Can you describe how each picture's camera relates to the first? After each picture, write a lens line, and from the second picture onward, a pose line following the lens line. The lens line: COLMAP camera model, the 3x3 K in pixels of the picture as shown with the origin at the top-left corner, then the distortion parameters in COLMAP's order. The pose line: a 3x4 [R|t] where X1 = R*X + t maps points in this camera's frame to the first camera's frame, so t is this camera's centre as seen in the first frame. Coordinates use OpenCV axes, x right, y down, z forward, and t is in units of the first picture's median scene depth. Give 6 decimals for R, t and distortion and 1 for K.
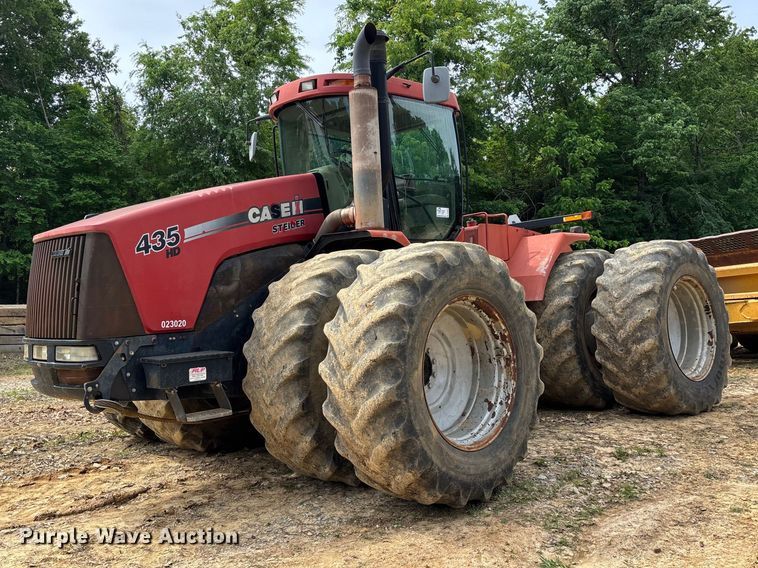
lens RADIAL K [[735.8, 0, 305.2], [0, 735.8, 255.6], [0, 0, 1]] dist [0.098970, -0.178683]
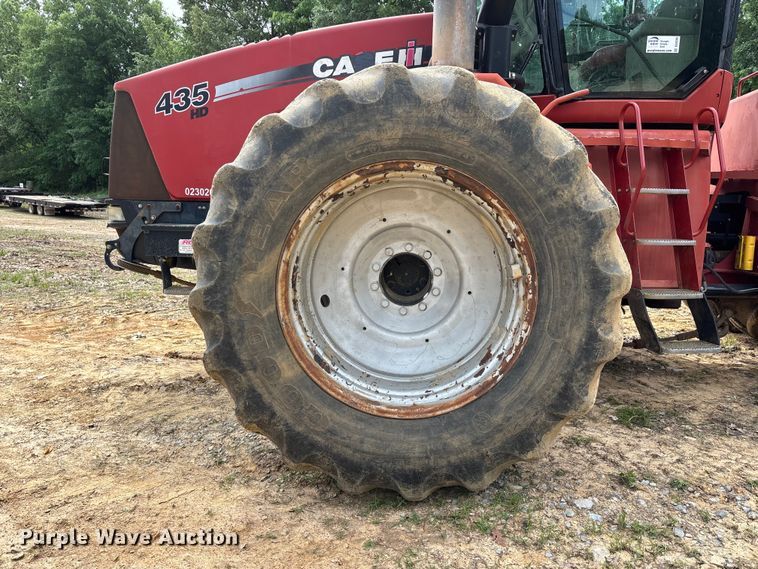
lens RADIAL K [[571.3, 0, 382.3], [0, 571.3, 276.3], [0, 0, 1]] dist [0.031005, -0.011404]
pose [[0.709677, 0.144807, -0.689485, 0.490650], [-0.016321, 0.981766, 0.189394, 0.054776], [0.704338, -0.123155, 0.699100, 0.629249]]
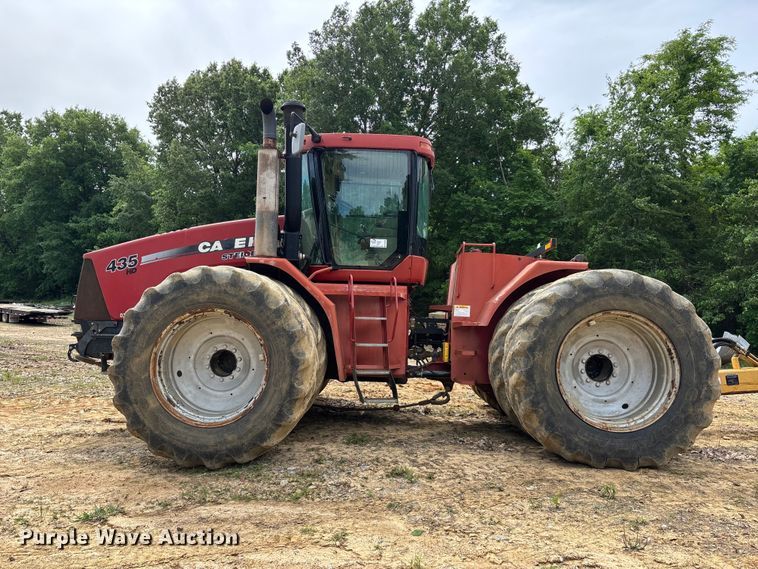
lens RADIAL K [[573.0, 0, 379.0], [0, 573.0, 284.5], [0, 0, 1]] dist [0.029426, -0.008851]
pose [[0.742143, 0.031507, -0.669501, 1.038360], [-0.027261, 0.999487, 0.016817, -0.010762], [0.669687, 0.005771, 0.742621, 0.426103]]
